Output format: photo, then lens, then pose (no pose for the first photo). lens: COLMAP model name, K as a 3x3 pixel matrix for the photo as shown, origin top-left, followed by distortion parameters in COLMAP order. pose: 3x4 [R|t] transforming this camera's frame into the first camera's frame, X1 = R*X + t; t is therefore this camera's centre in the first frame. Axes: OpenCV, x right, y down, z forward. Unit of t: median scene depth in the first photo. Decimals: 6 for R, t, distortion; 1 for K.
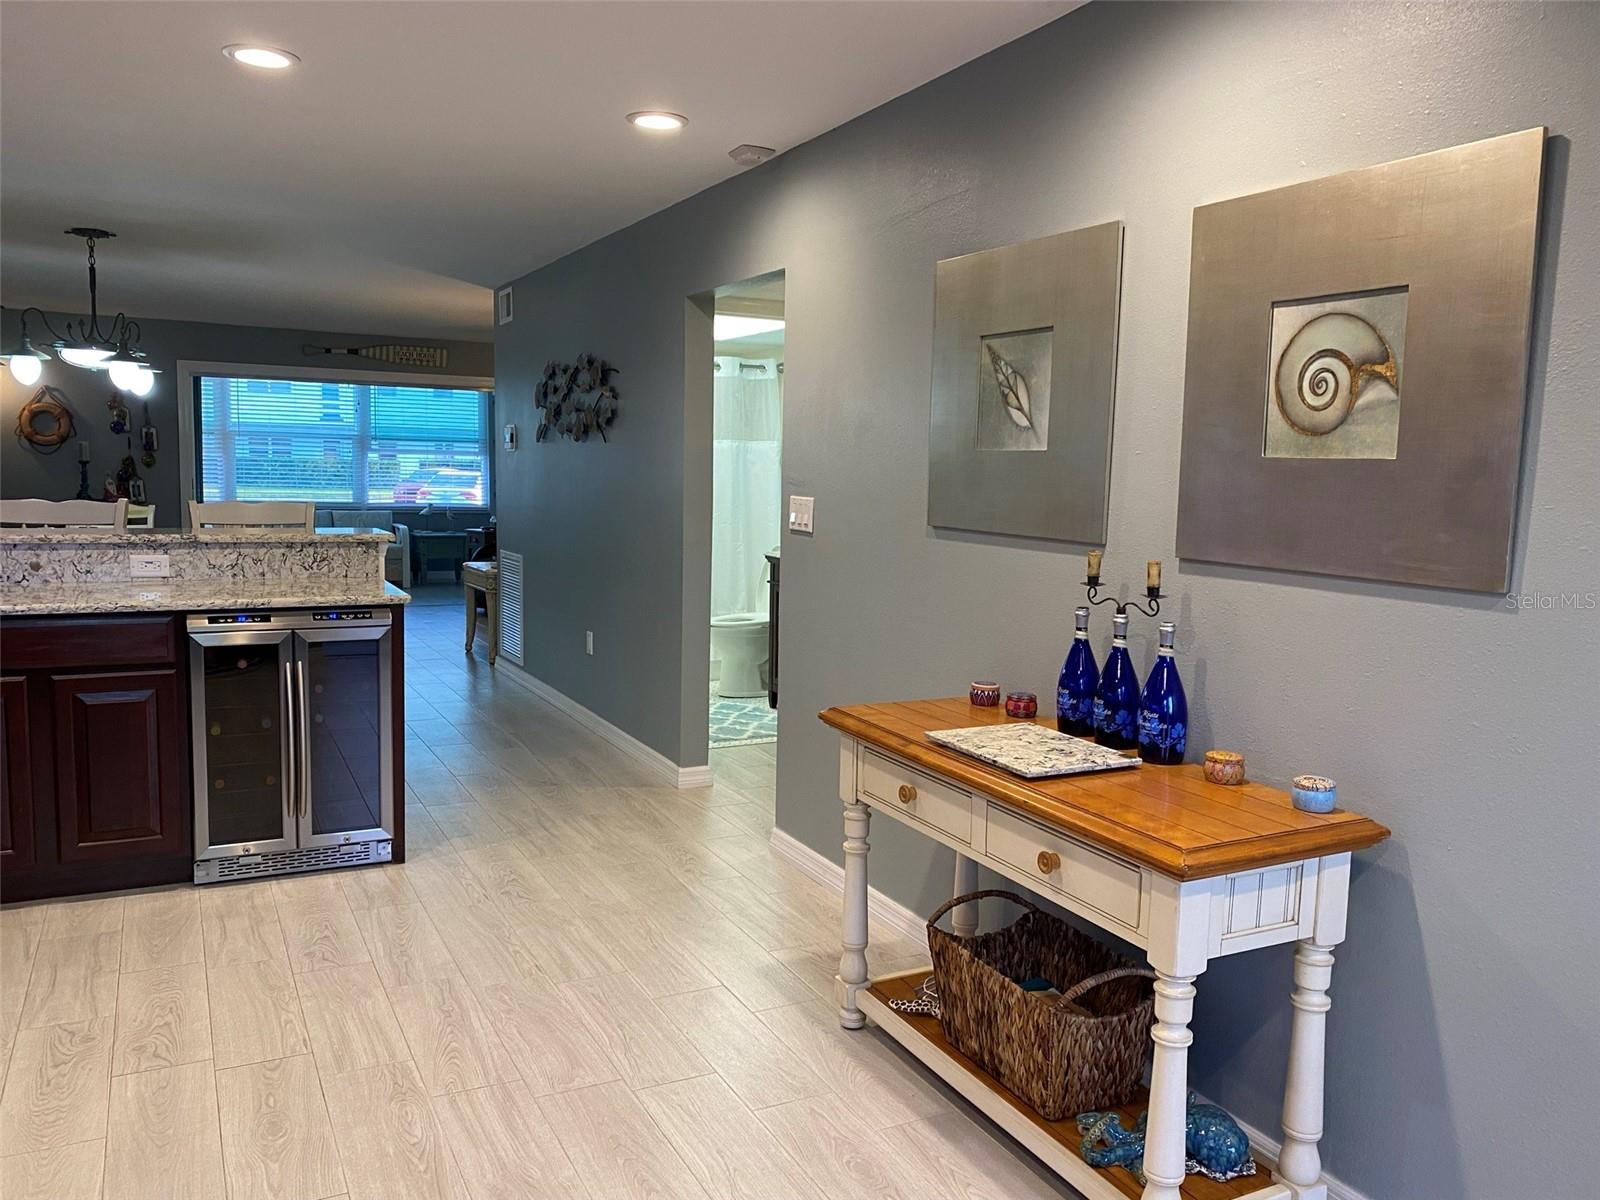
lens RADIAL K [[1212.7, 0, 800.0], [0, 1212.7, 600.0], [0, 0, 1]] dist [0.009273, -0.041609]
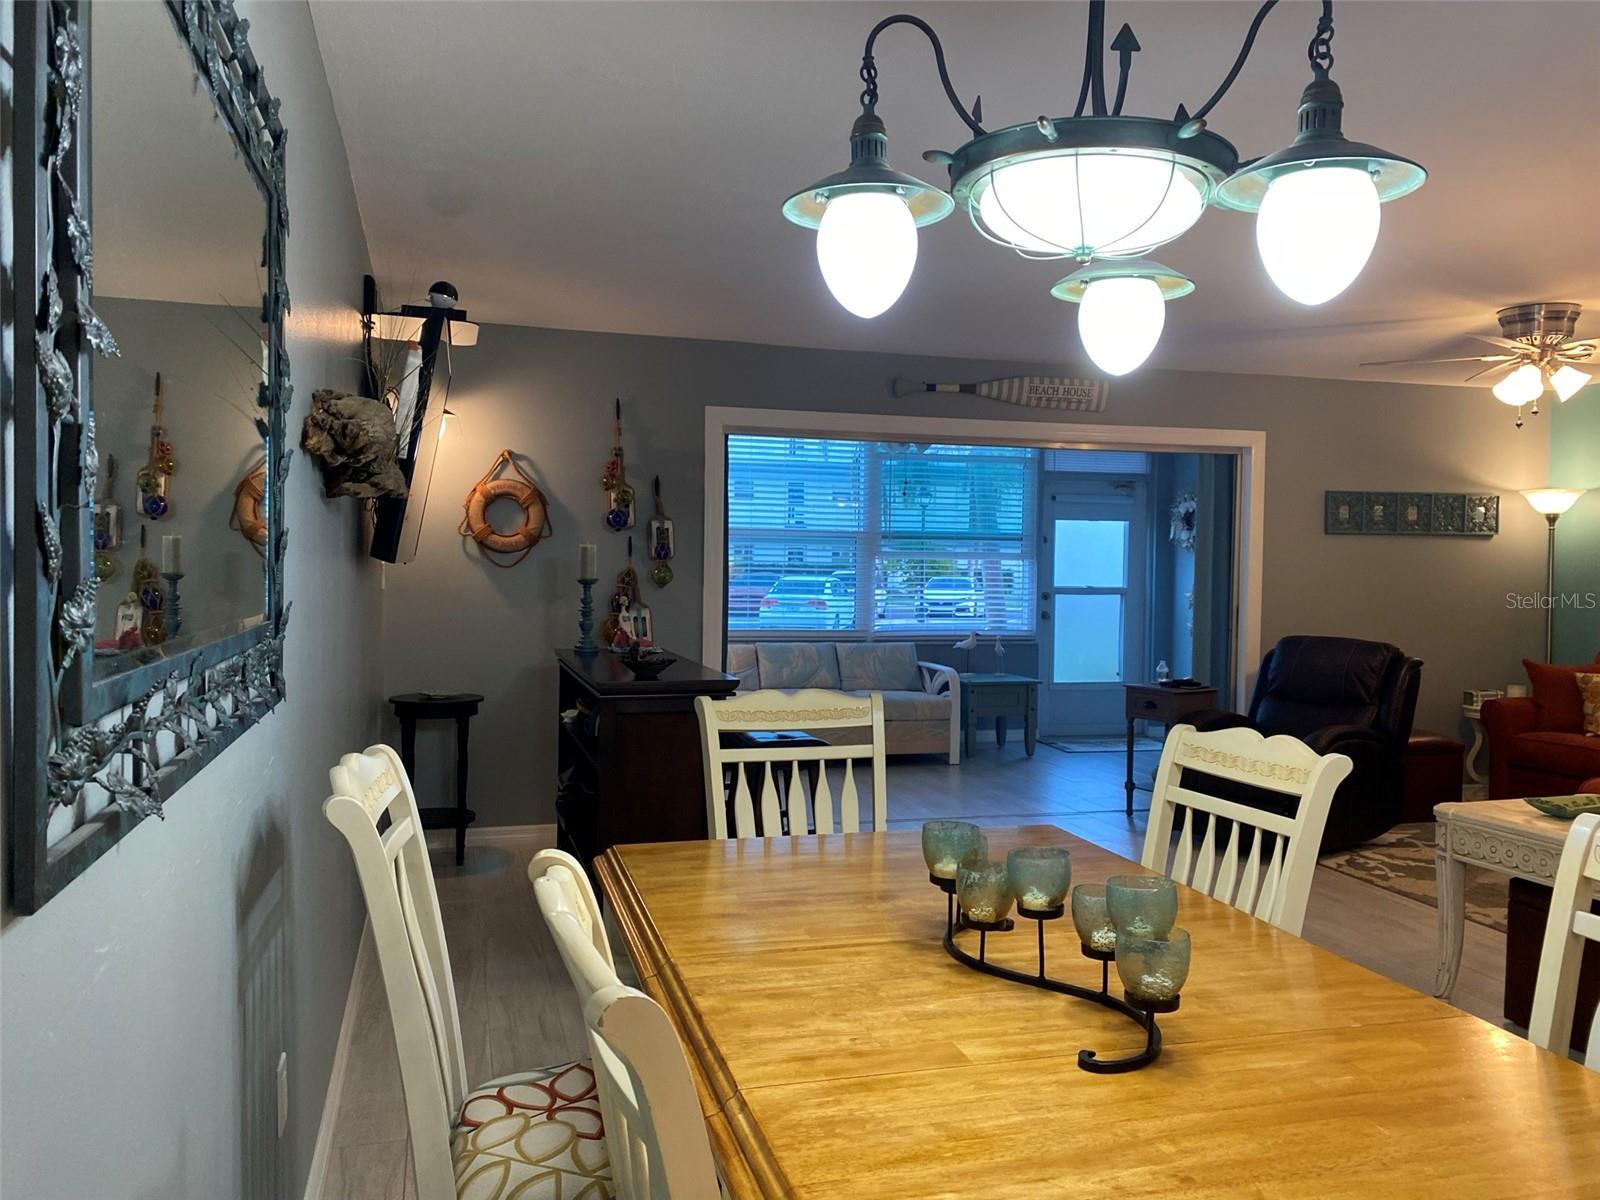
lens RADIAL K [[1212.7, 0, 800.0], [0, 1212.7, 600.0], [0, 0, 1]] dist [0.009273, -0.041609]
pose [[0.981491, -0.006715, -0.191392, -0.373576], [-0.008991, 0.996668, -0.081073, -0.059144], [0.191298, 0.081293, 0.978160, 0.459495]]
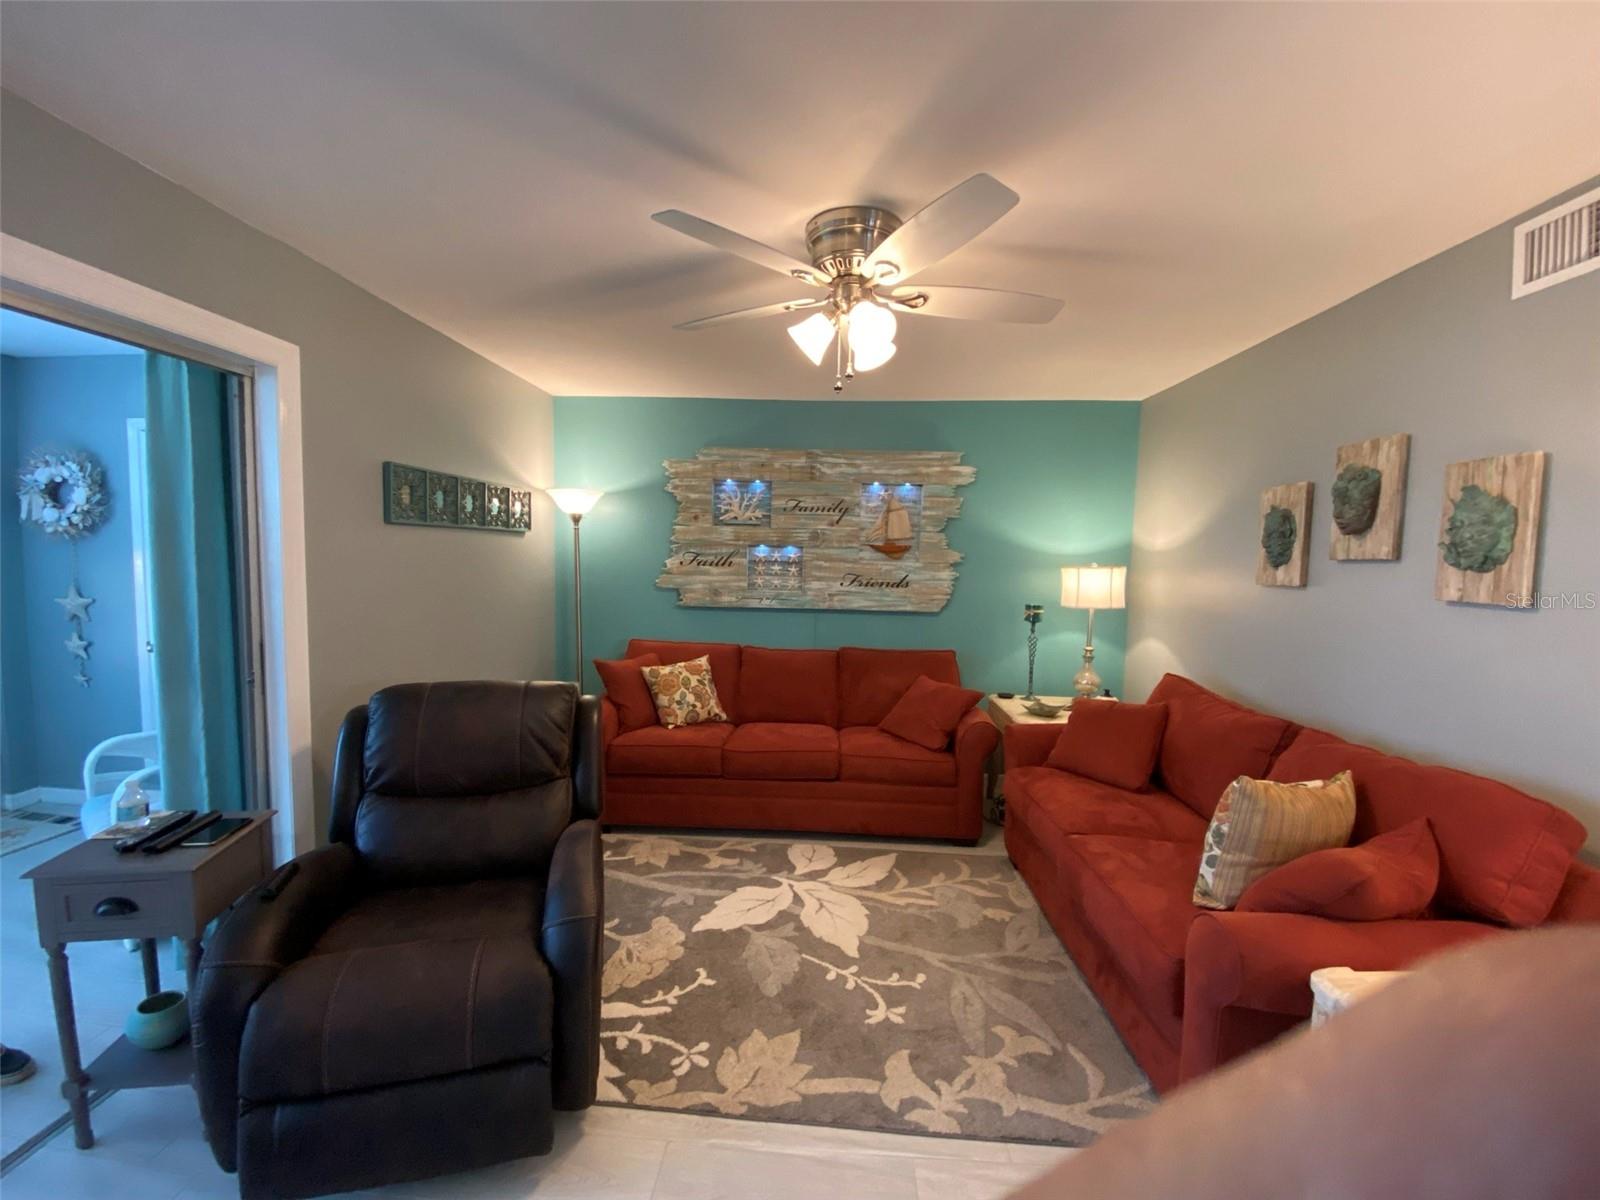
lens RADIAL K [[649.4, 0, 805.5], [0, 649.4, 601.7], [0, 0, 1]] dist [0.001047, -0.013876]
pose [[0.493531, -0.070933, 0.866831, -0.356055], [0.086551, 0.995727, 0.032203, -0.120475], [-0.865411, 0.059132, 0.497561, 0.939973]]
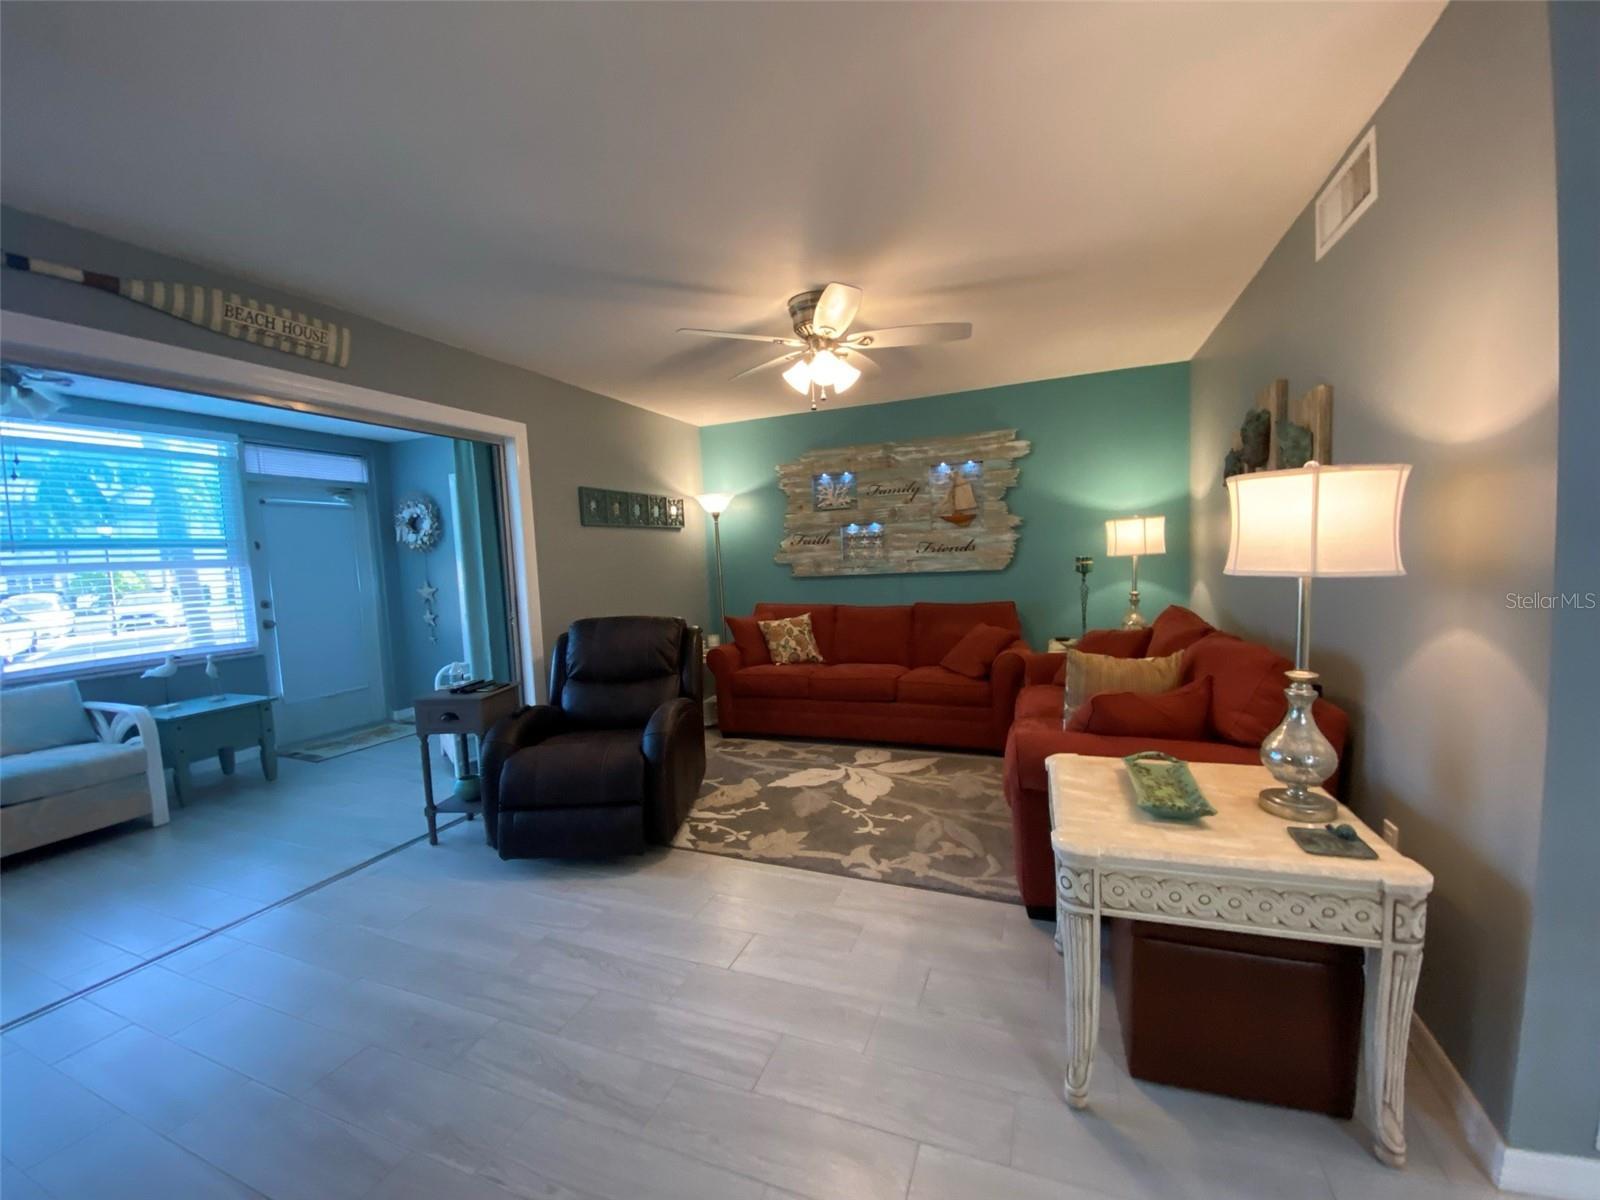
lens RADIAL K [[636.2, 0, 789.2], [0, 636.2, 604.6], [0, 0, 1]] dist [0.017326, -0.022235]
pose [[0.748143, -0.108865, 0.654546, -0.385861], [0.136501, 0.990601, 0.008738, -0.092003], [-0.649345, 0.082809, 0.755972, 0.816316]]
